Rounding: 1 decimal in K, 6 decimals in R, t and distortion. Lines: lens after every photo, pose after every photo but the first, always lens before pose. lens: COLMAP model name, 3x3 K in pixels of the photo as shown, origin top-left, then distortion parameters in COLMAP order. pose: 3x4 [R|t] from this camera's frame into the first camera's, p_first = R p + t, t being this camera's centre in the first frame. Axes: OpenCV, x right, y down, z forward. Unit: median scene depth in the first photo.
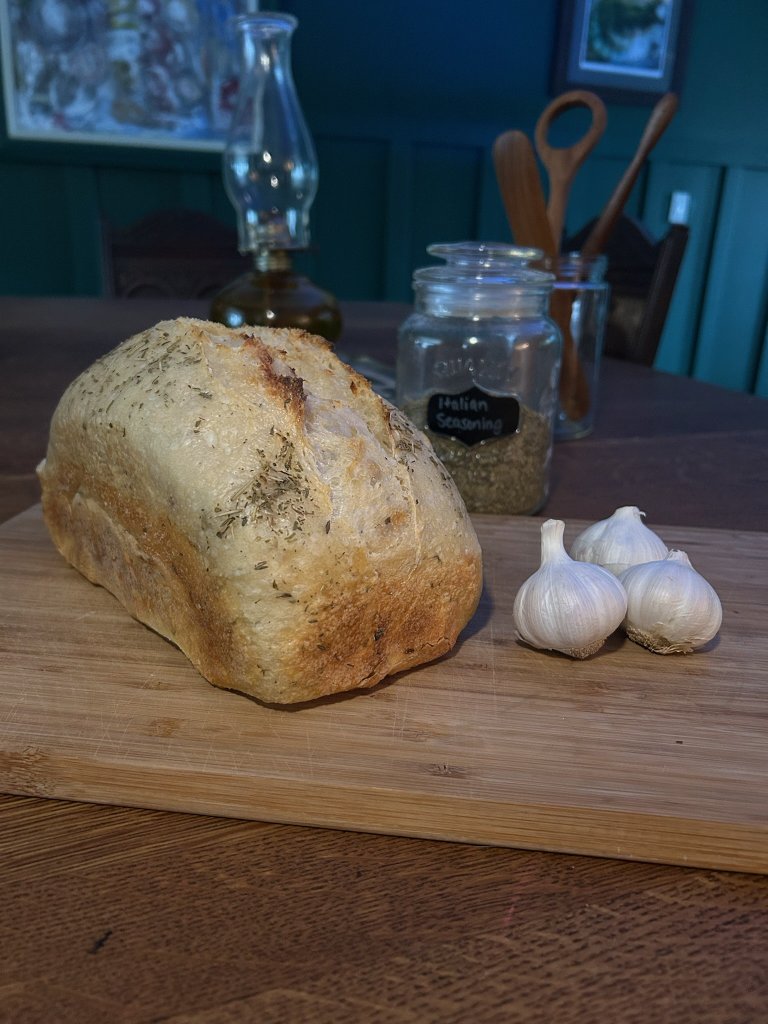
lens RADIAL K [[797.4, 0, 384.0], [0, 797.4, 512.0], [0, 0, 1]] dist [0.011271, -0.041868]
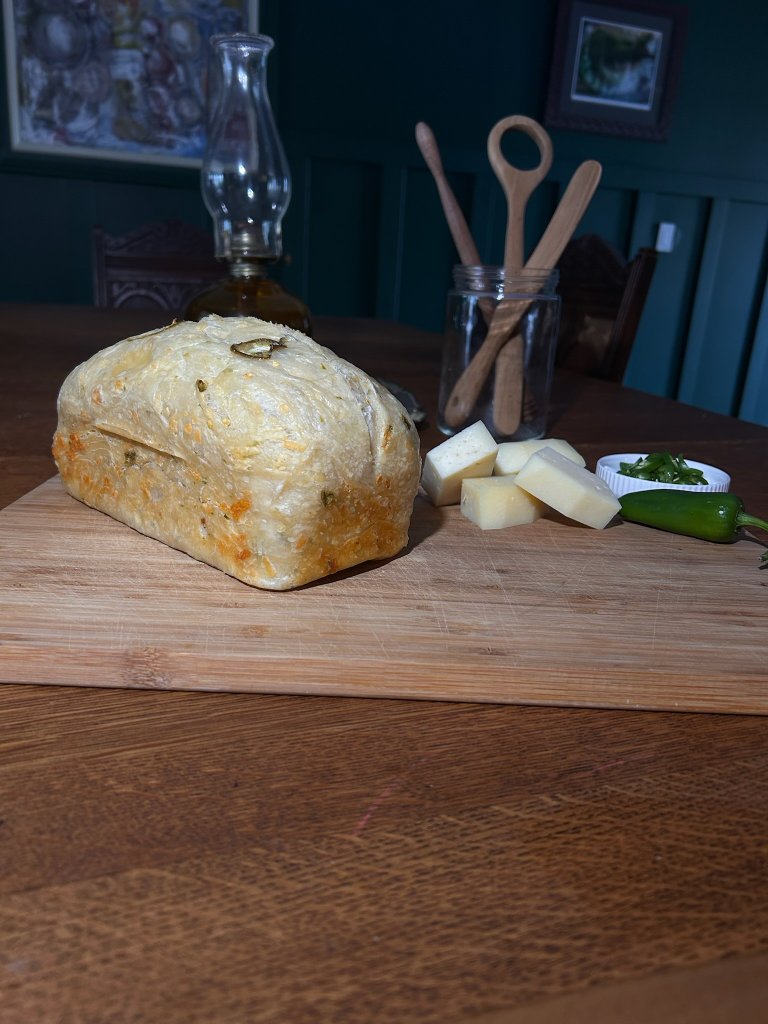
lens RADIAL K [[797.4, 0, 384.0], [0, 797.4, 512.0], [0, 0, 1]] dist [0.011271, -0.041868]
pose [[0.999634, 0.026712, 0.004244, 0.171485], [-0.026582, 0.999251, -0.028123, 0.108006], [-0.004992, 0.028000, 0.999595, -0.129805]]
